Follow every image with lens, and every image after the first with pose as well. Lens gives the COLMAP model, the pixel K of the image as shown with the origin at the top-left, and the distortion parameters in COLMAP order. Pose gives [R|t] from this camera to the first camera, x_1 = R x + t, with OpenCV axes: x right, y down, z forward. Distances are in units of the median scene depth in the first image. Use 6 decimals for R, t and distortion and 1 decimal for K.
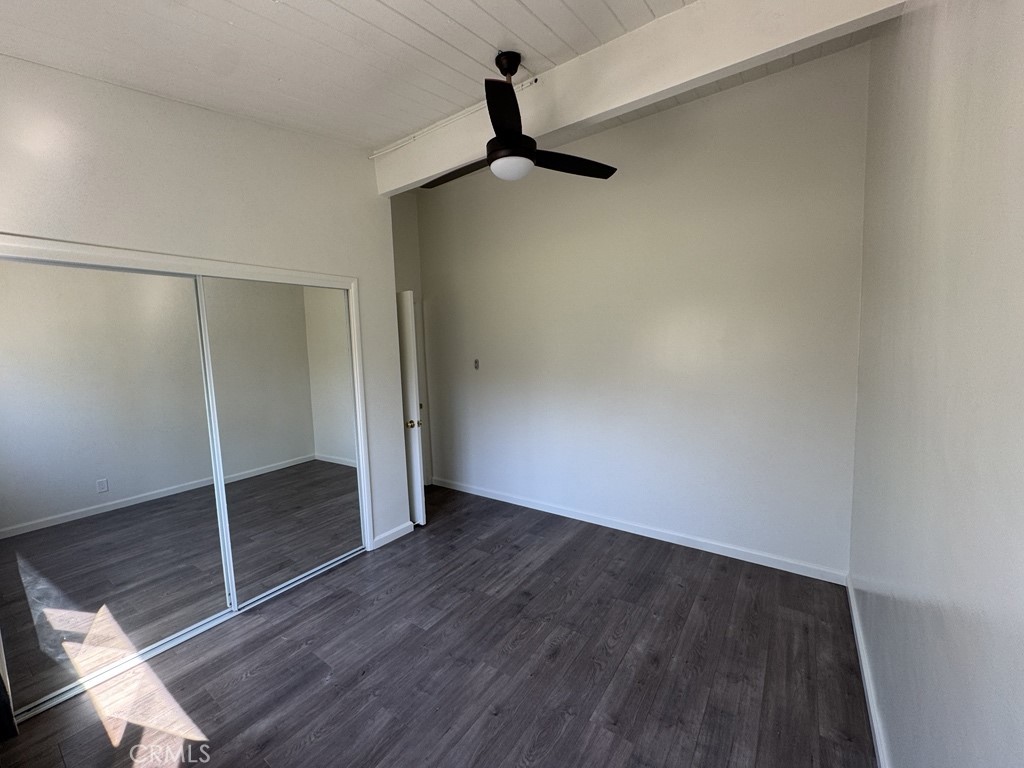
lens RADIAL K [[409.0, 0, 512.0], [0, 409.0, 384.0], [0, 0, 1]] dist [-0.000982, 0.000344]
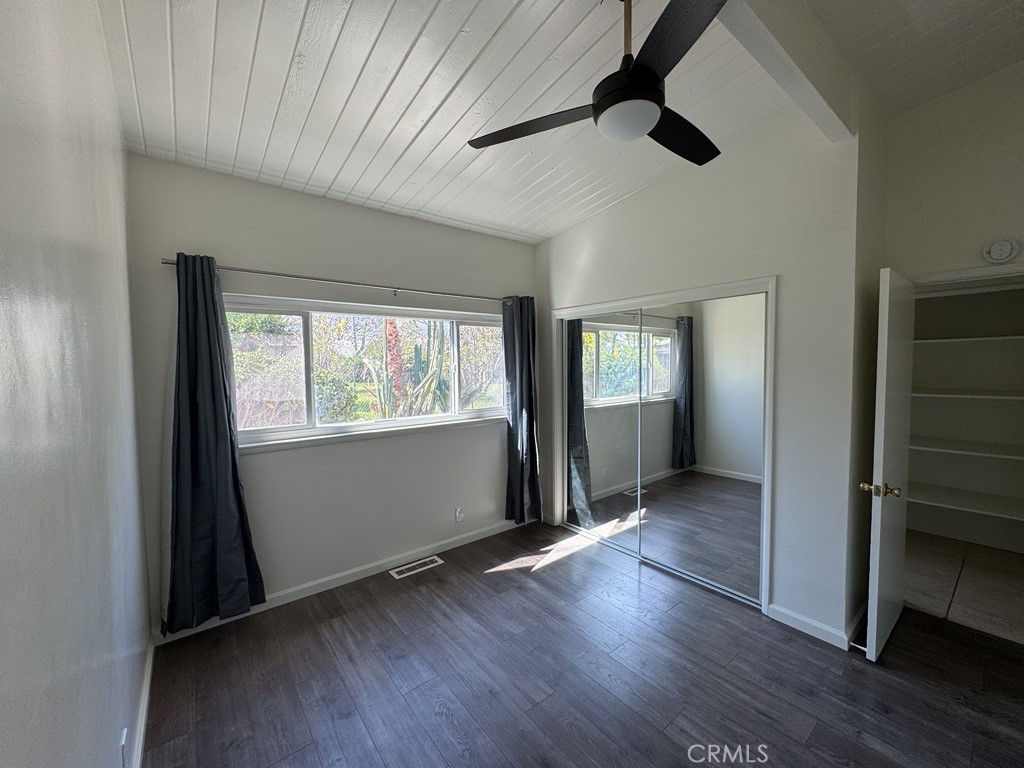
lens RADIAL K [[409.0, 0, 512.0], [0, 409.0, 384.0], [0, 0, 1]] dist [-0.000982, 0.000344]
pose [[-0.281598, 0.082327, -0.955994, 0.733900], [-0.071089, 0.991784, 0.106349, -0.126137], [0.956895, 0.097908, -0.273432, 0.982807]]
